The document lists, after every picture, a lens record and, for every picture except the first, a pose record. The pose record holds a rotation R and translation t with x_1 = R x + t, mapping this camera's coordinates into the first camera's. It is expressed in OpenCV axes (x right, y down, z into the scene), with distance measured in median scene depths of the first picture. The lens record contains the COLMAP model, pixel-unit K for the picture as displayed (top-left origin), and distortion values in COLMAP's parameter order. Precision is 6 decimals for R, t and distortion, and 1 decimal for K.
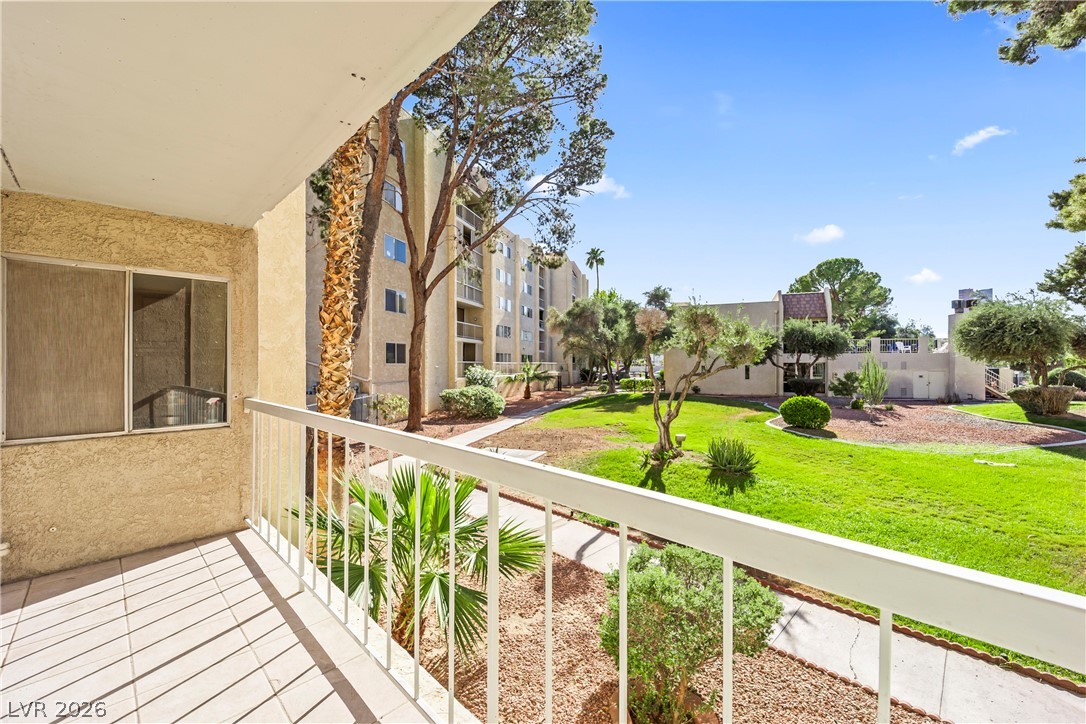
lens RADIAL K [[432.9, 0, 539.9], [0, 432.9, 366.0], [0, 0, 1]] dist [0.010450, -0.007503]
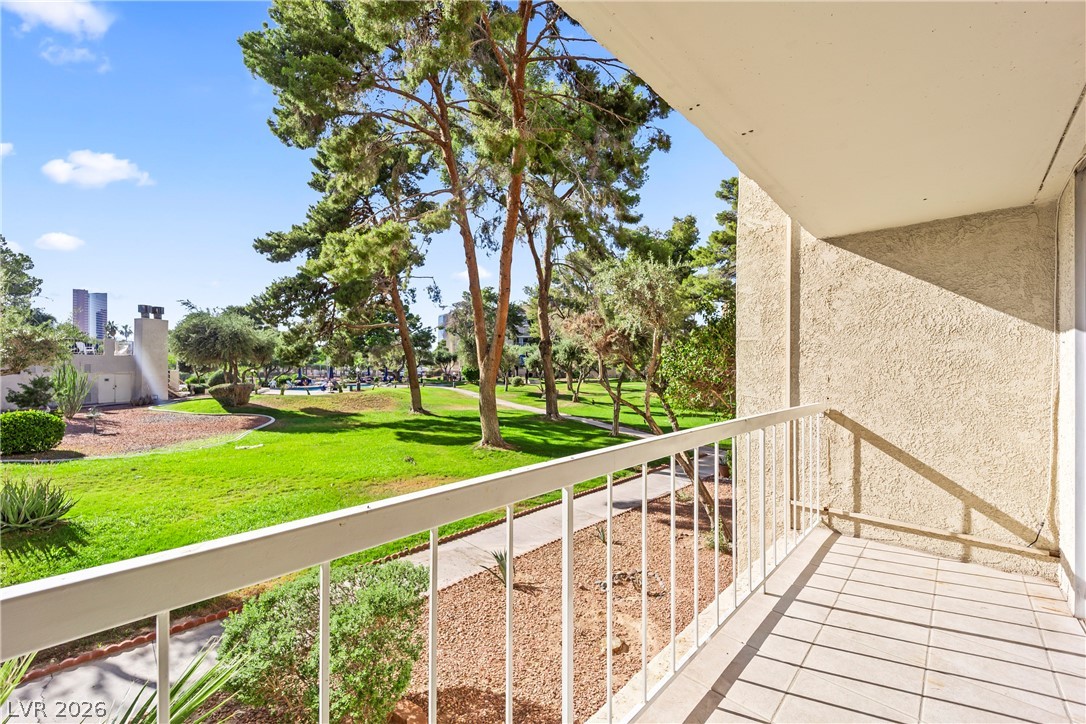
lens RADIAL K [[432.9, 0, 535.1], [0, 432.9, 362.9], [0, 0, 1]] dist [0.010450, -0.007503]
pose [[-0.010674, 0.007872, 0.999912, -0.099356], [0.005864, 0.999952, -0.007809, -0.000352], [-0.999926, 0.005780, -0.010720, 0.098418]]
